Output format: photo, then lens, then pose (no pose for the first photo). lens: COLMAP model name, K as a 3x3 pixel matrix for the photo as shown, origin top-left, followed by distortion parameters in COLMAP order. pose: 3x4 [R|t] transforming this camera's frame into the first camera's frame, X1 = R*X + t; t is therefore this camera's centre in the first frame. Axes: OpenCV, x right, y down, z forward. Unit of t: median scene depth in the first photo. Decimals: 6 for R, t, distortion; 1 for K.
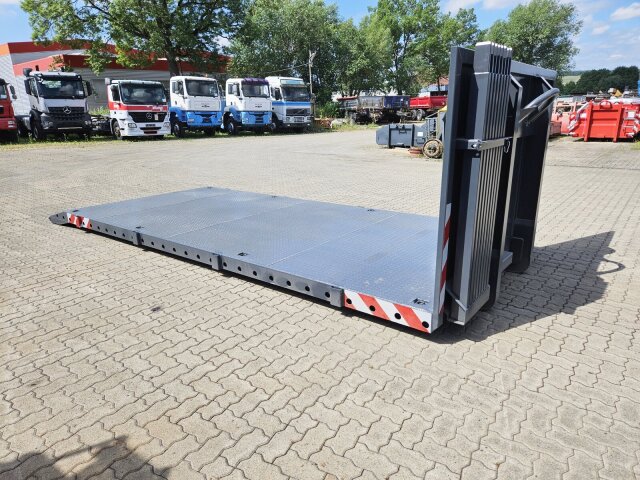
lens RADIAL K [[425.2, 0, 318.5], [0, 425.2, 250.7], [0, 0, 1]] dist [0.072442, -0.059743]
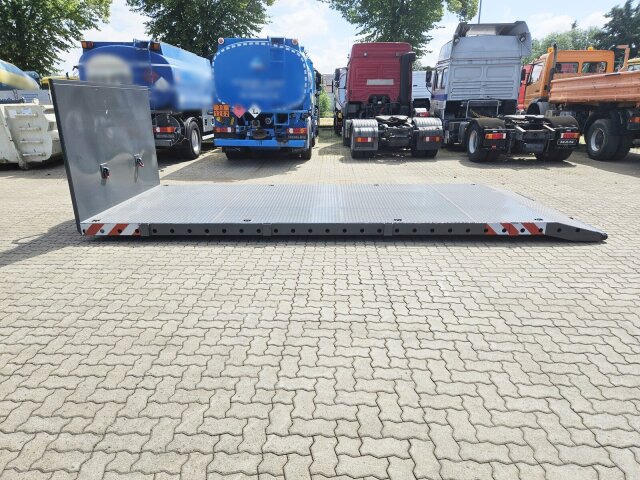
lens RADIAL K [[425.2, 0, 318.5], [0, 425.2, 250.7], [0, 0, 1]] dist [0.072442, -0.059743]
pose [[-0.799312, 0.221744, -0.558507, 0.673332], [-0.159255, 0.818024, 0.552698, -0.731890], [0.579429, 0.530723, -0.618542, 2.180163]]
